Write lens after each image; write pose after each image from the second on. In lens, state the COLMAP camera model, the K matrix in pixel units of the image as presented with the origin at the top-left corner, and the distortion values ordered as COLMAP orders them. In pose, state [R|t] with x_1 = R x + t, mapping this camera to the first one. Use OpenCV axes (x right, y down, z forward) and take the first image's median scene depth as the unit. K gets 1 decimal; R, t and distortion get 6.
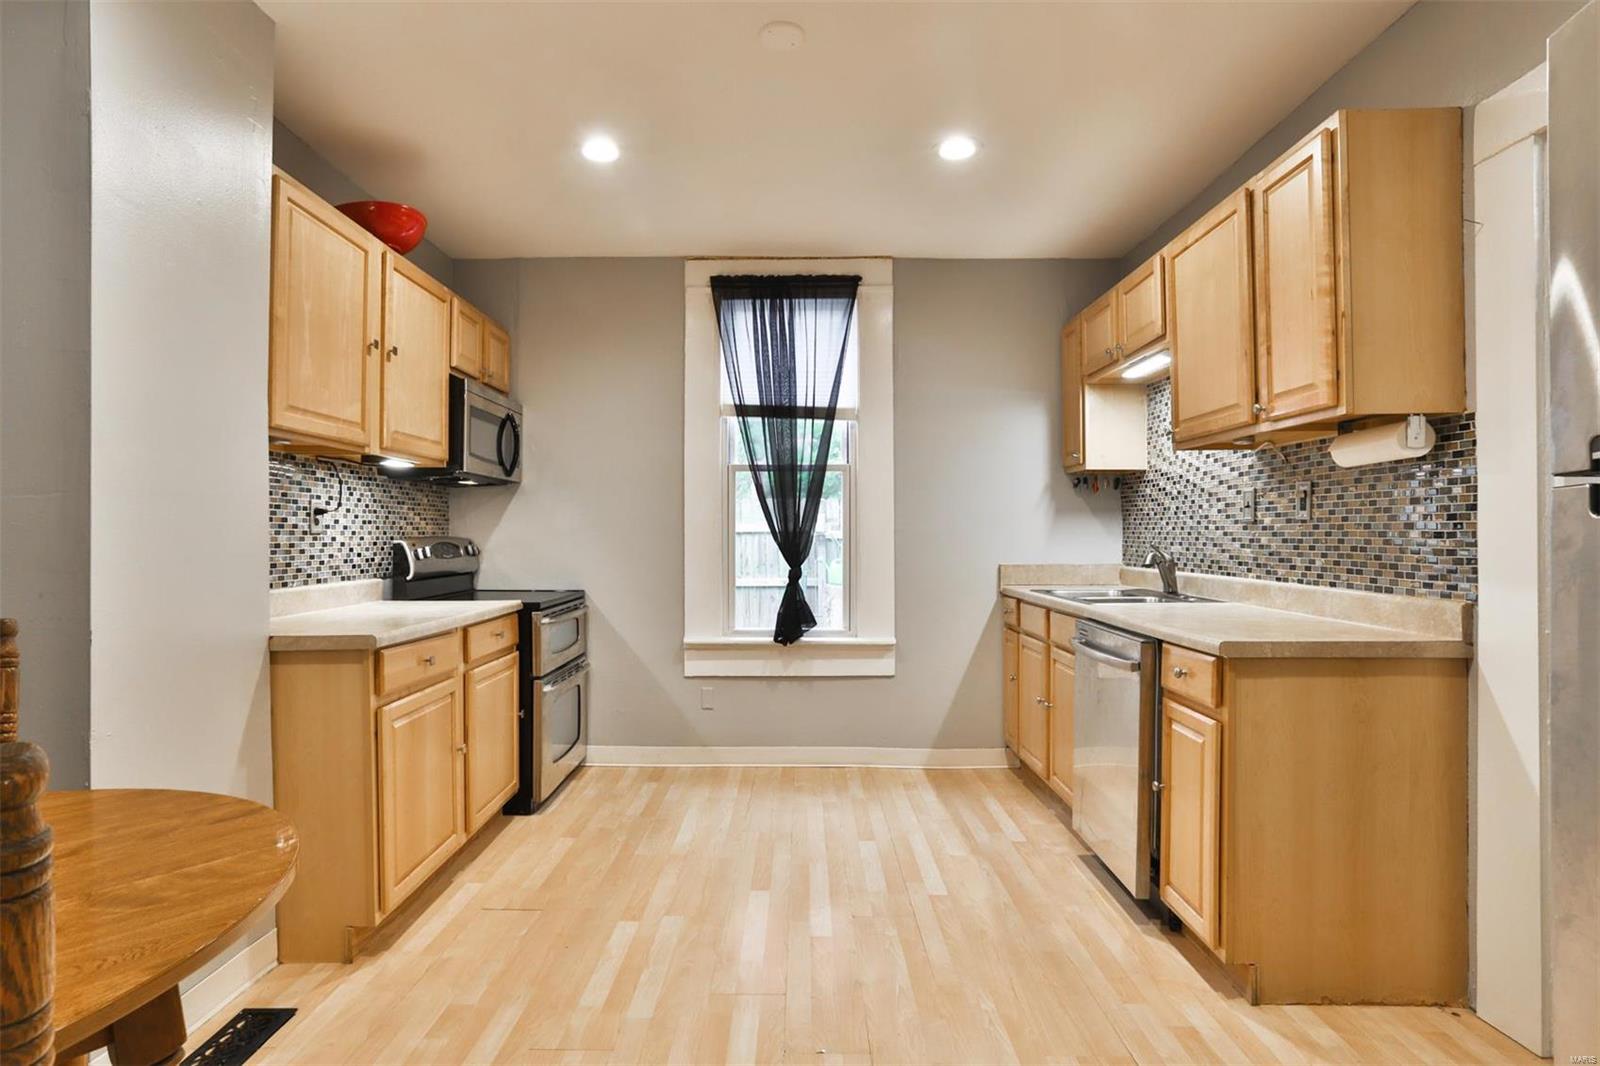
lens RADIAL K [[819.4, 0, 804.8], [0, 819.4, 533.6], [0, 0, 1]] dist [-0.054483, 0.029672]
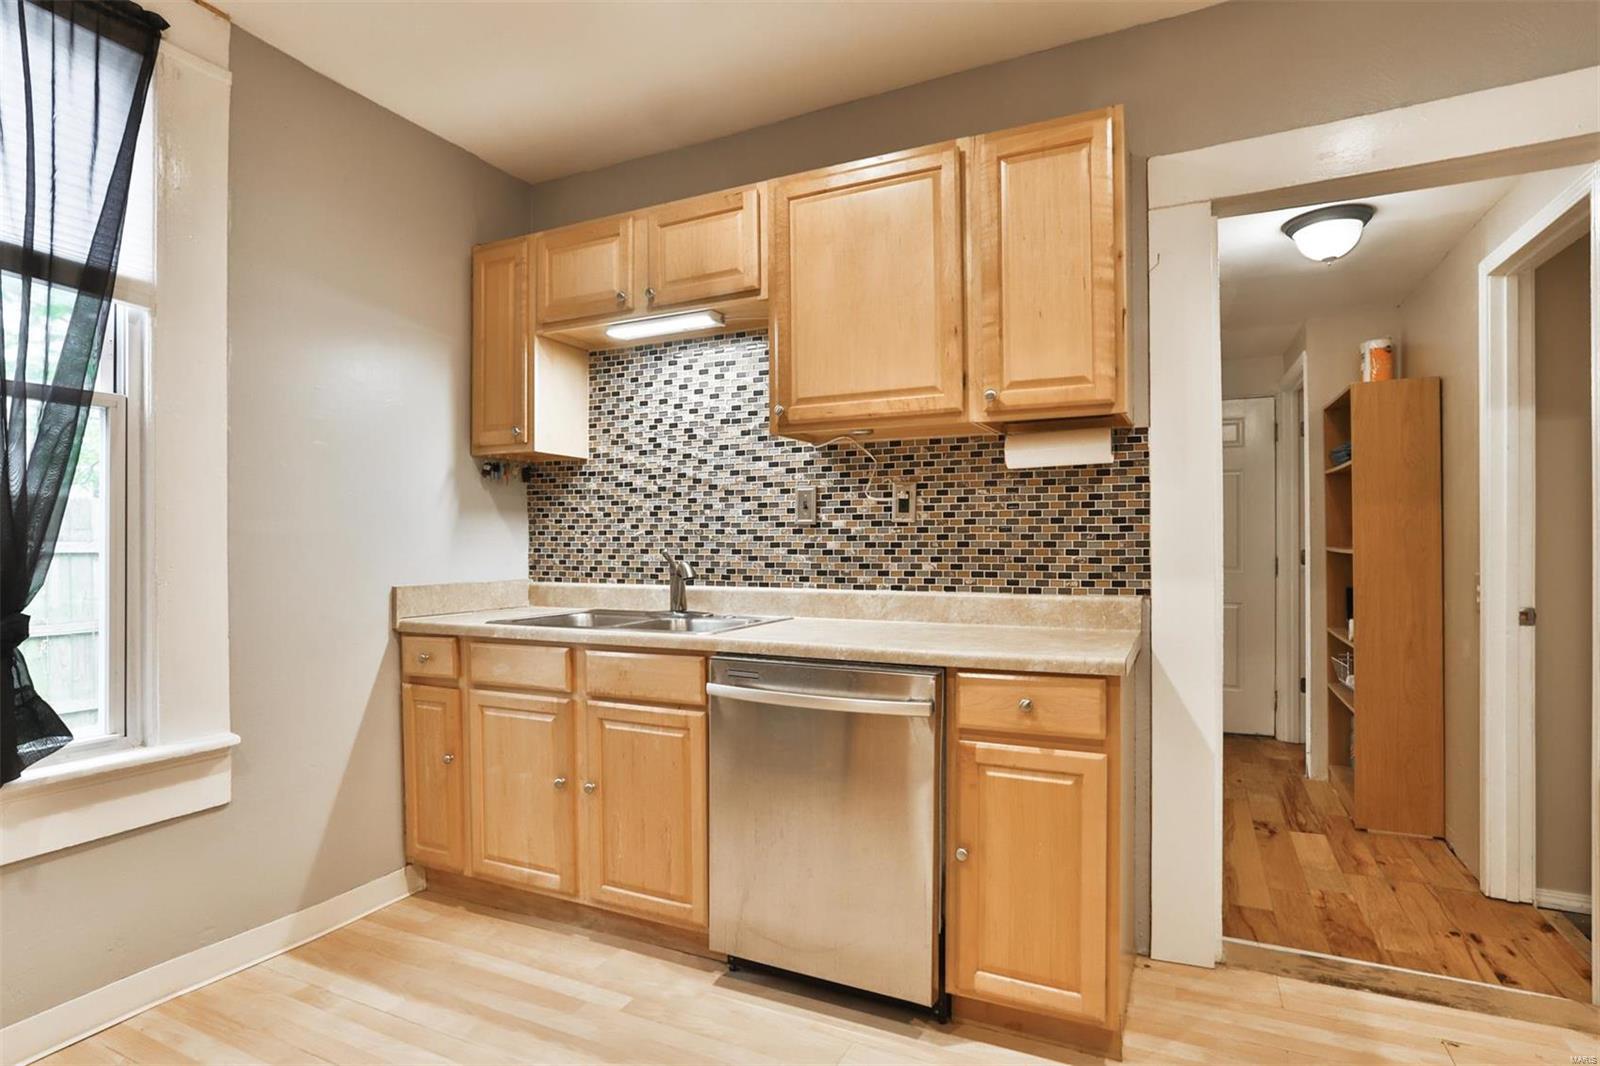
lens RADIAL K [[819.4, 0, 740.5], [0, 819.4, 548.8], [0, 0, 1]] dist [-0.054483, 0.029672]
pose [[0.461162, -0.006598, 0.887291, -0.154283], [0.003848, 0.999978, 0.005436, 0.003788], [-0.887307, 0.000907, 0.461178, 0.349447]]
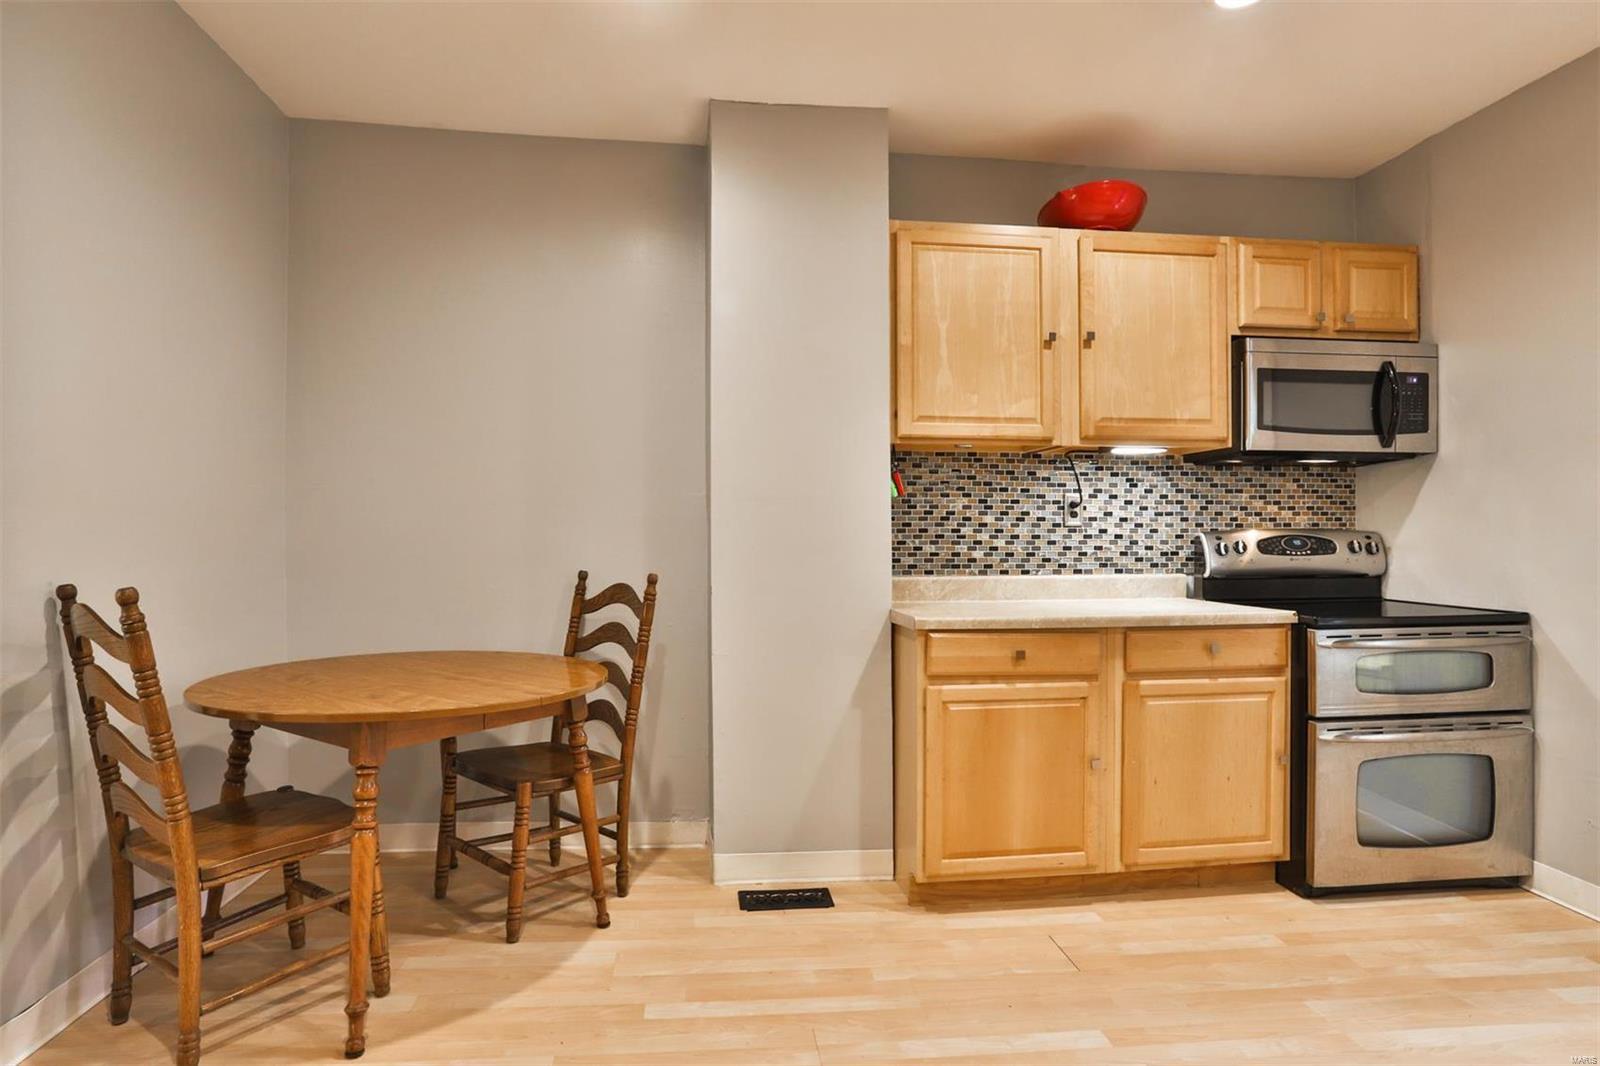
lens RADIAL K [[819.4, 0, 785.3], [0, 819.4, 532.9], [0, 0, 1]] dist [-0.054483, 0.029672]
pose [[0.116657, 0.000911, -0.993172, 0.428759], [0.003045, 0.999995, 0.001275, 0.007049], [0.993168, -0.003172, 0.116653, 0.543852]]
